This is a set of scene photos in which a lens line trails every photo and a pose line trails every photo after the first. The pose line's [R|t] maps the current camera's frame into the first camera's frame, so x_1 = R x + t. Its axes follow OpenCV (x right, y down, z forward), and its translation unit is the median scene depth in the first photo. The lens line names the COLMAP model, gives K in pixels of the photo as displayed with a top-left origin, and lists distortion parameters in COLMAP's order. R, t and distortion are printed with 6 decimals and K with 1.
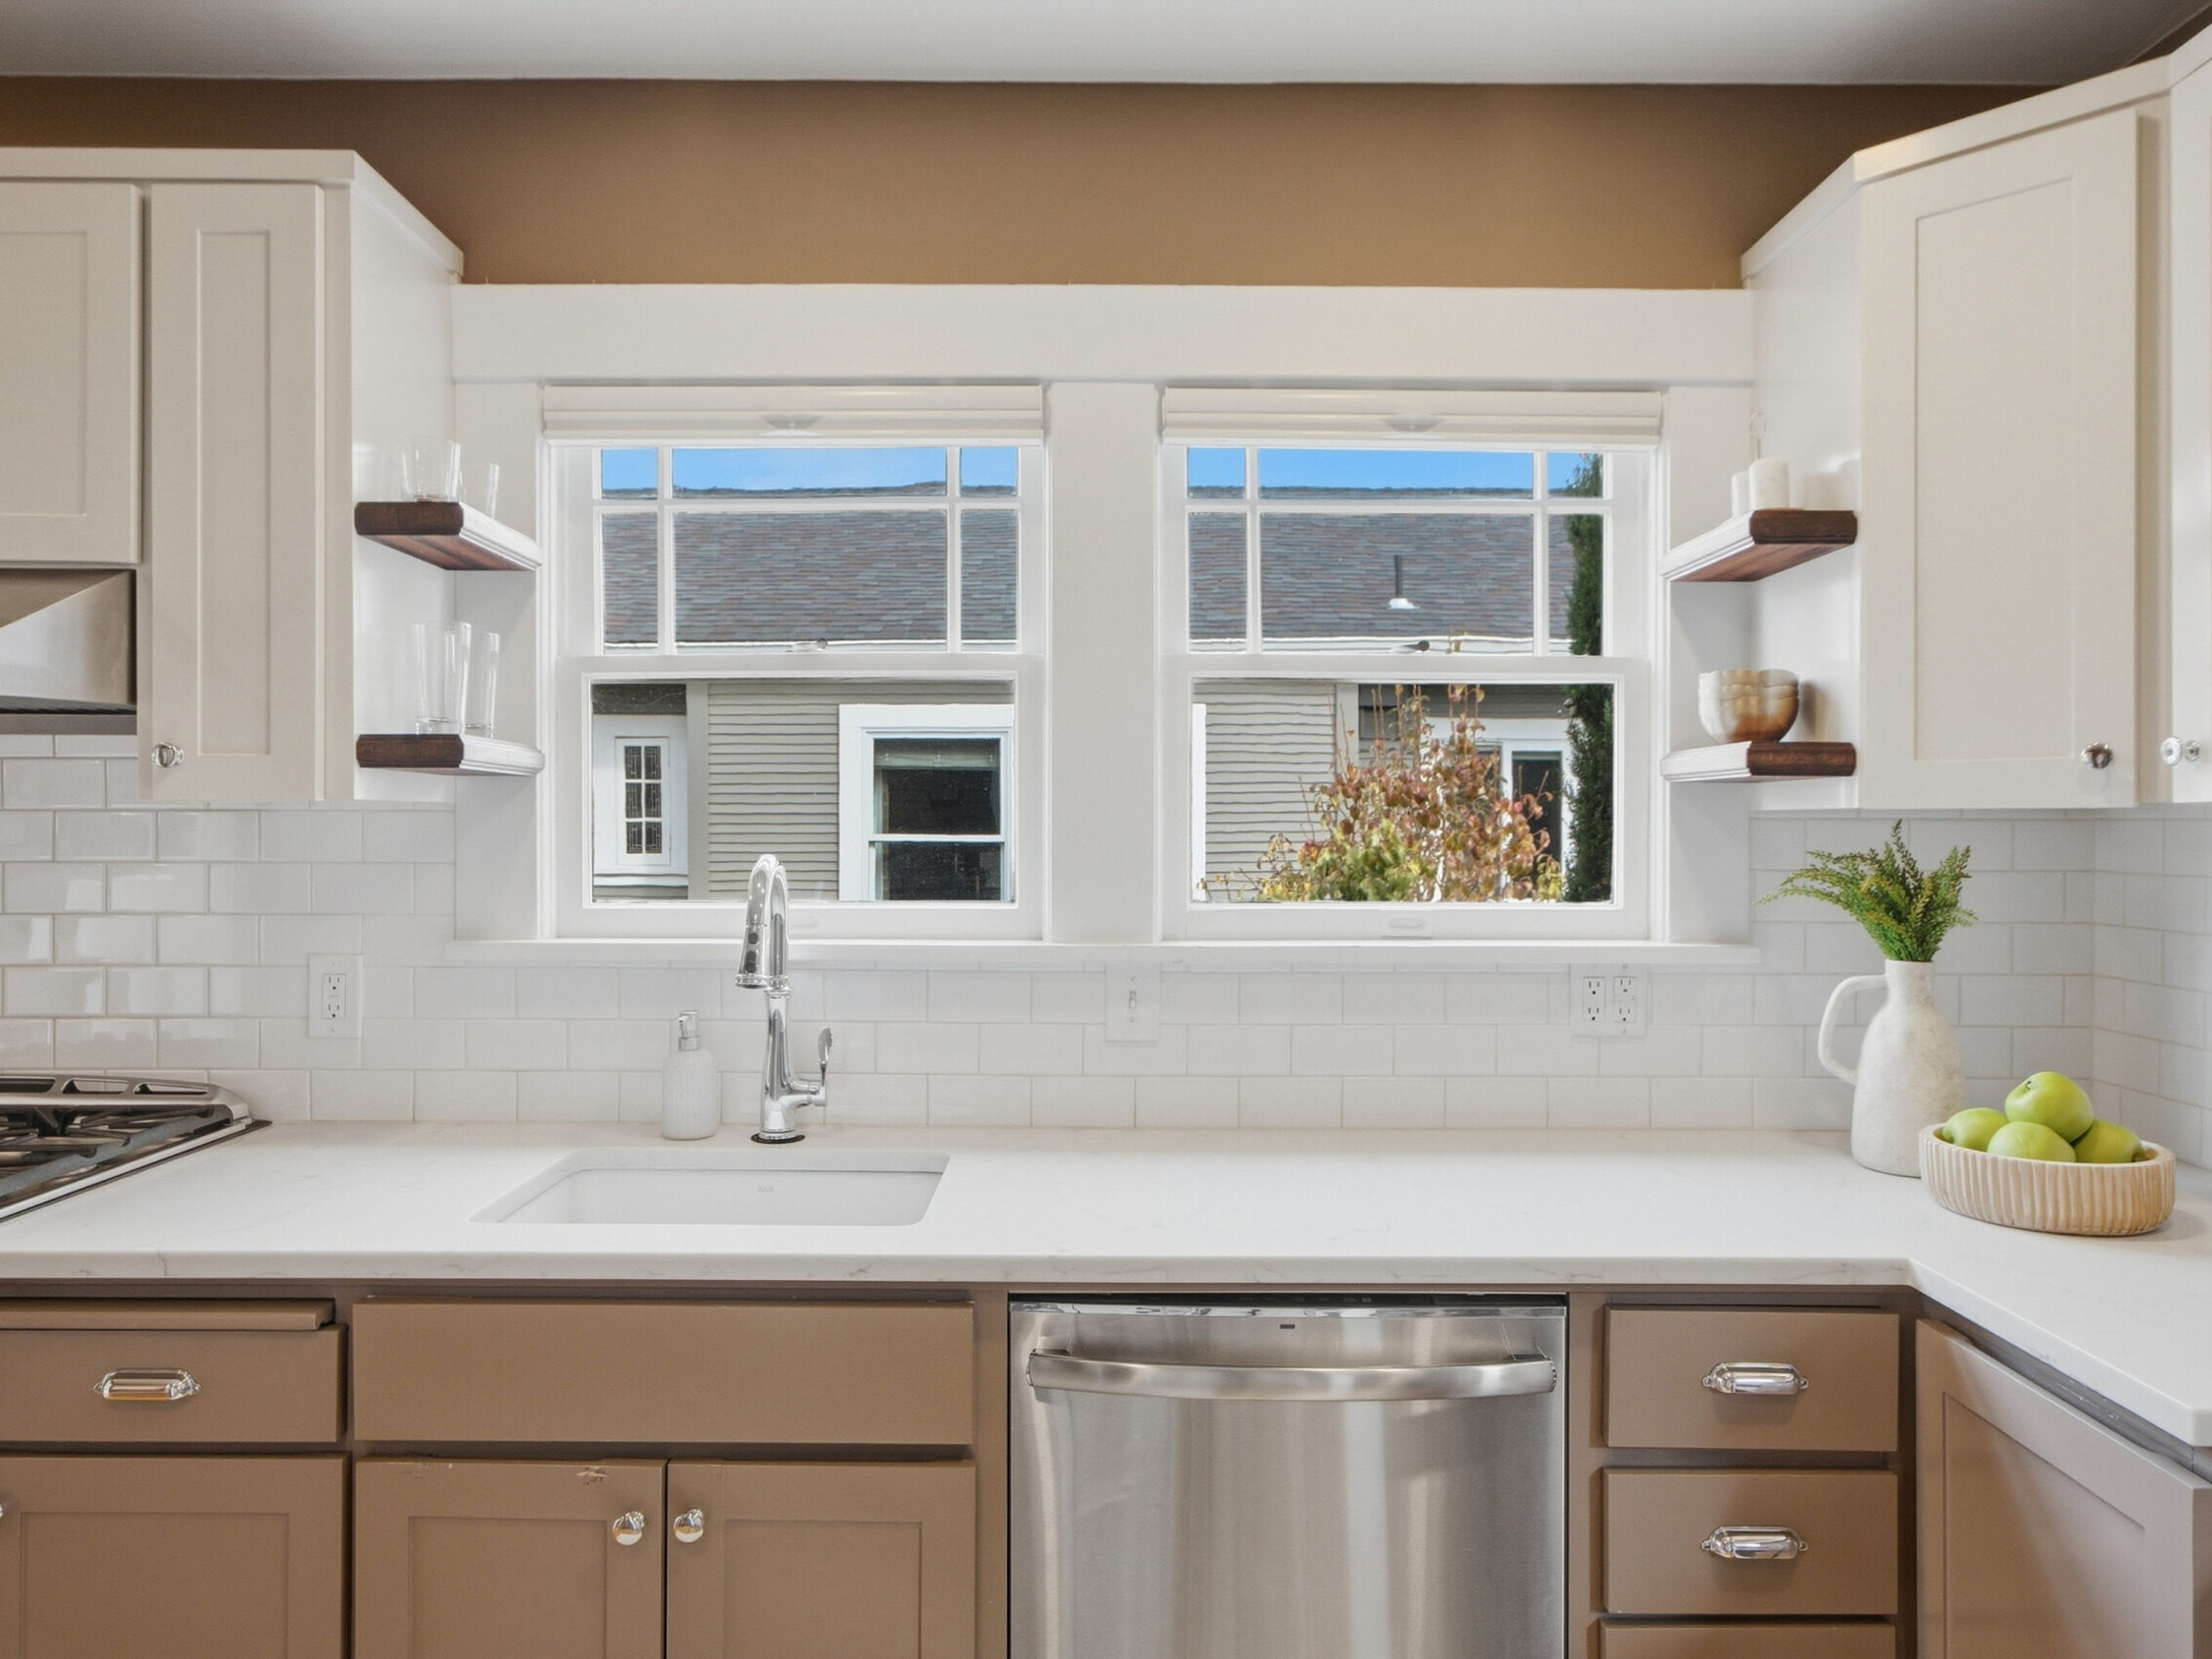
lens RADIAL K [[1479.1, 0, 1072.5], [0, 1479.1, 823.6], [0, 0, 1]] dist [0.006583, 0.003928]
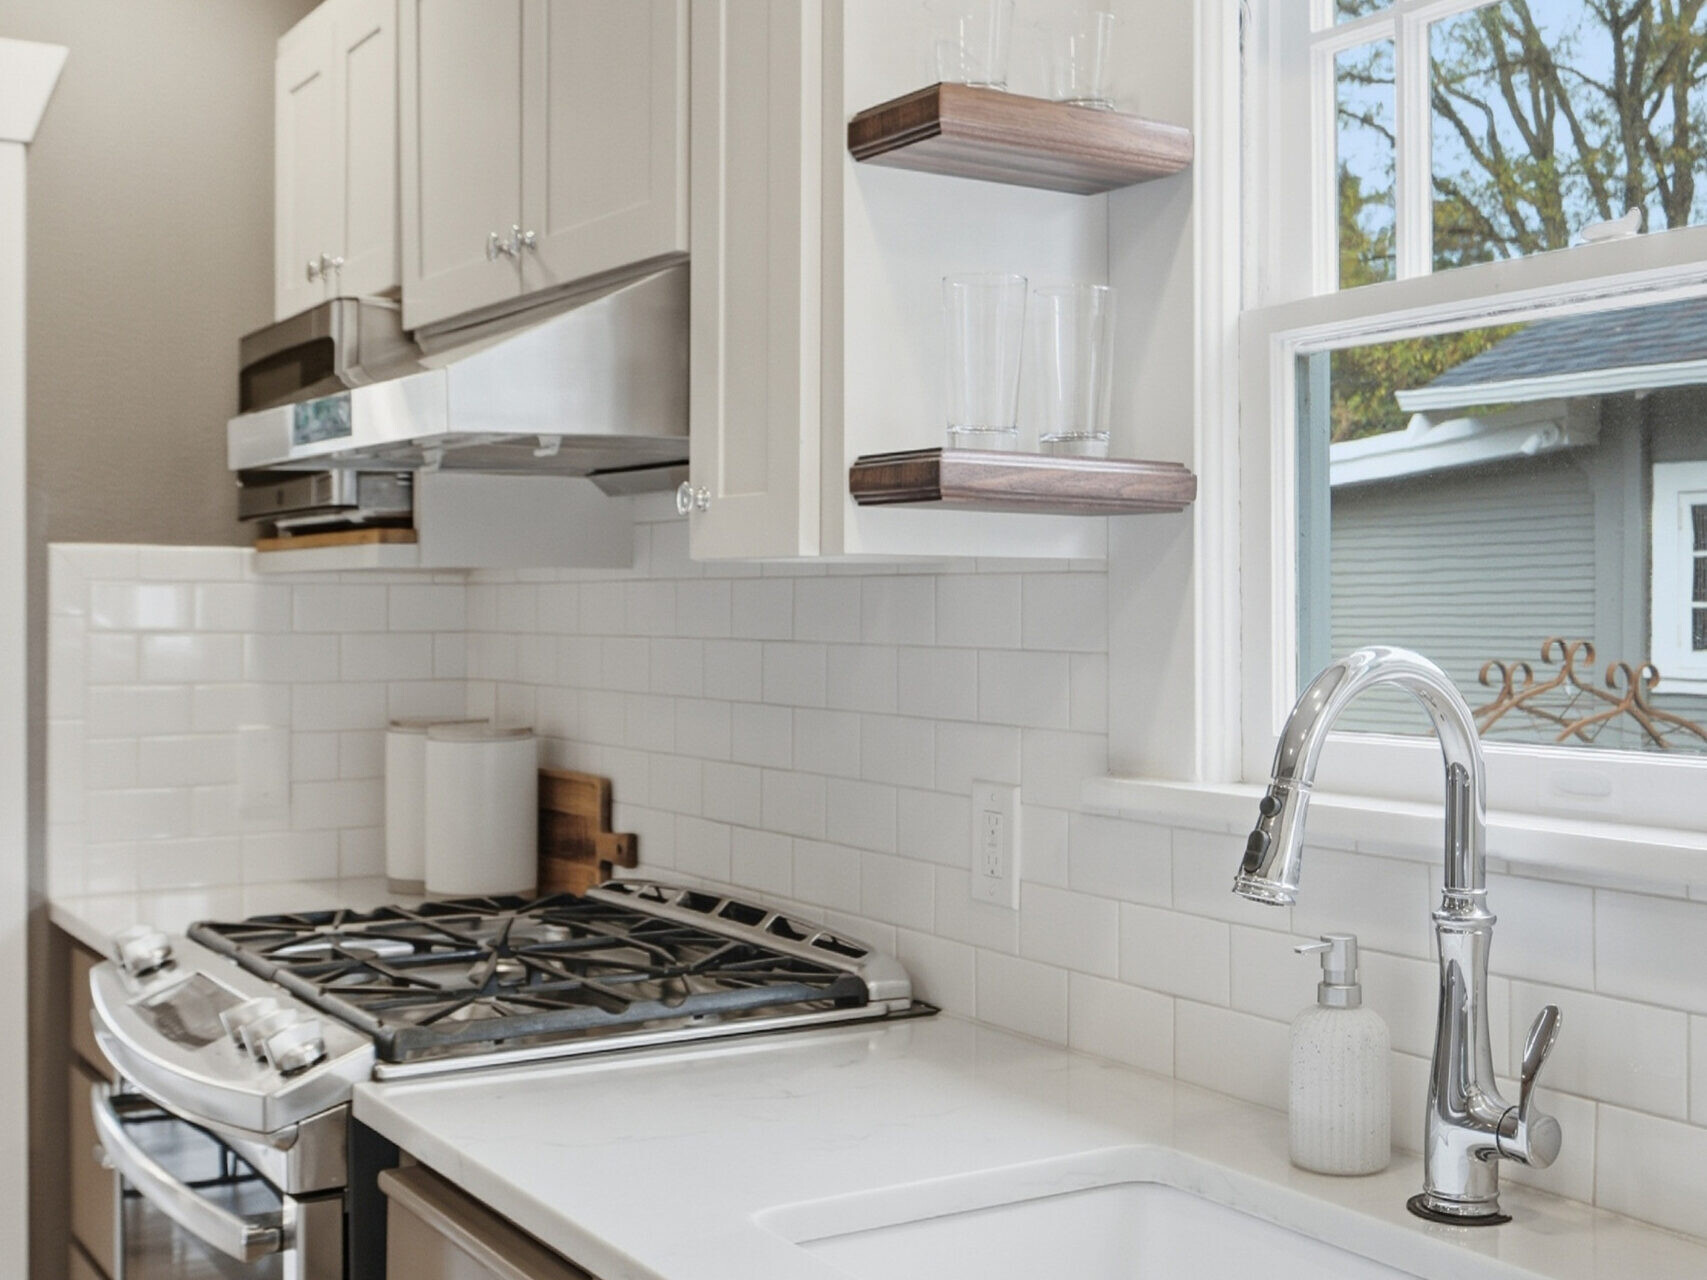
lens RADIAL K [[2046.9, 0, 809.4], [0, 2046.9, 621.0], [0, 0, 1]] dist [-0.018986, 0.012535]
pose [[0.530381, 0.002896, -0.847754, 0.295684], [-0.004647, 0.999989, 0.000508, 0.014783], [0.847746, 0.003670, 0.530389, 0.485161]]
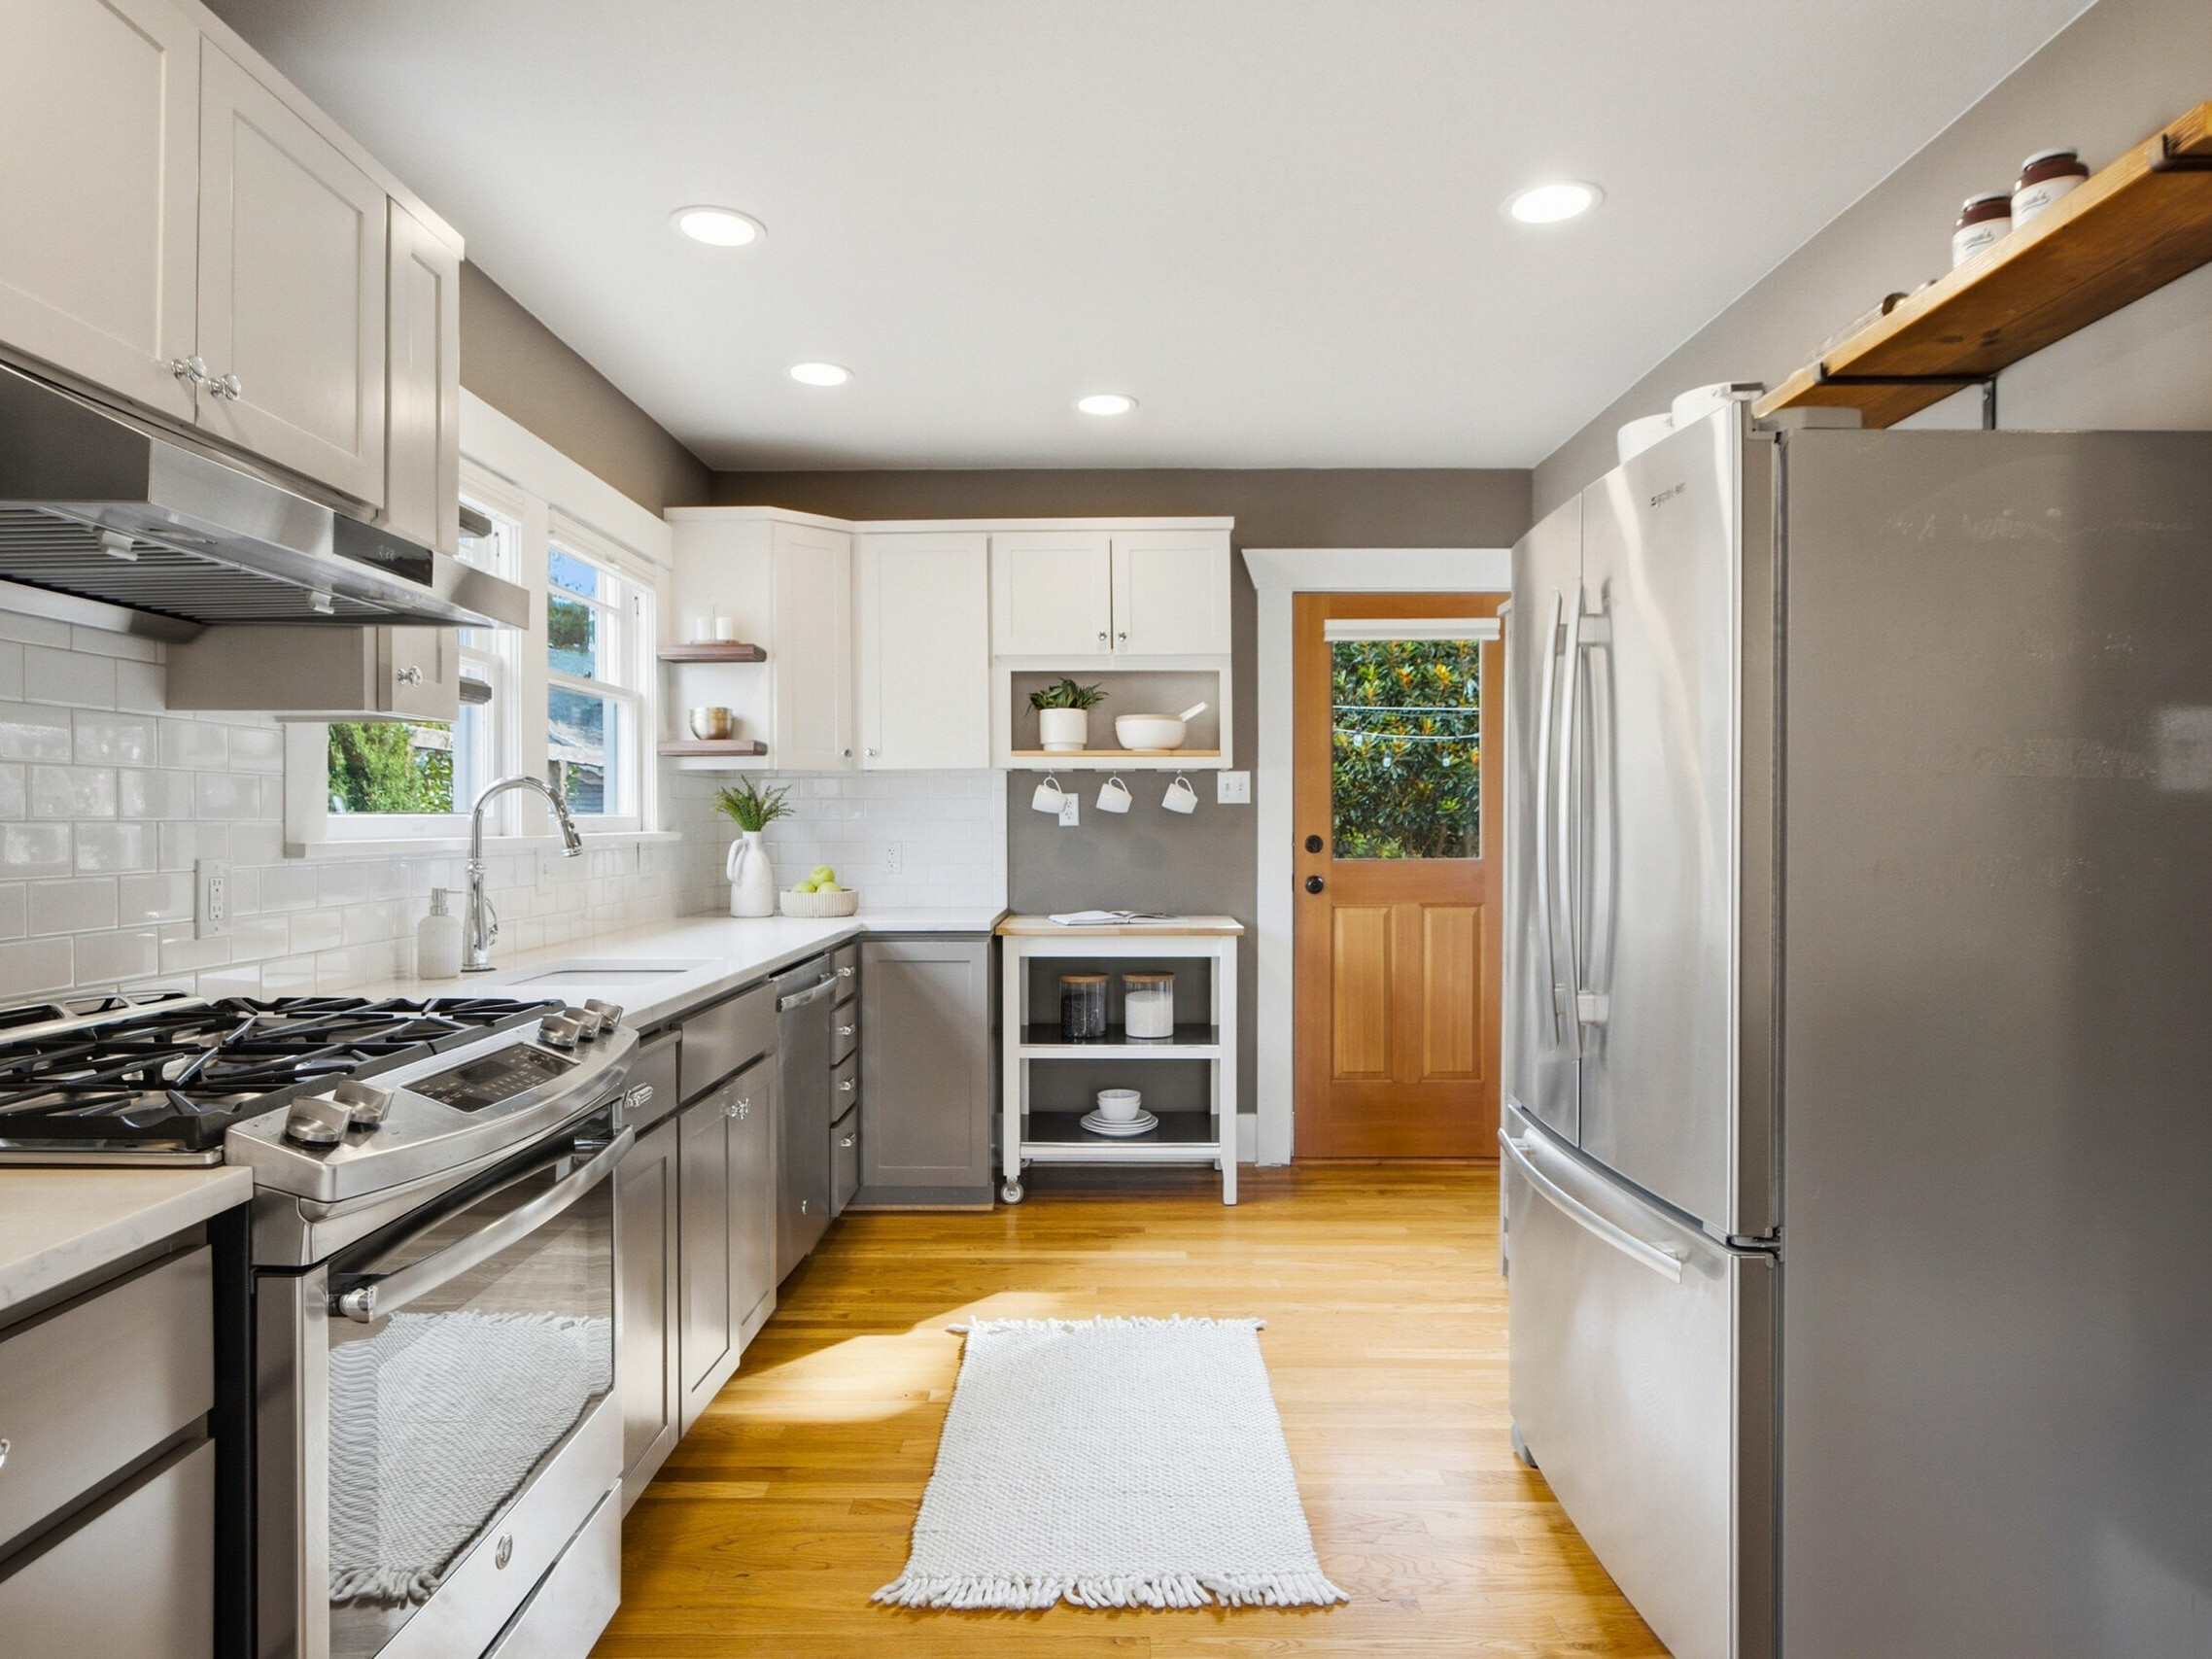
lens RADIAL K [[1321.9, 0, 1102.5], [0, 1321.9, 821.7], [0, 0, 1]] dist [-0.000144, 0.001998]
pose [[0.005704, -0.004972, 0.999971, -1.637453], [0.006387, 0.999967, 0.004935, 0.069278], [-0.999963, 0.006358, 0.005736, 0.406951]]
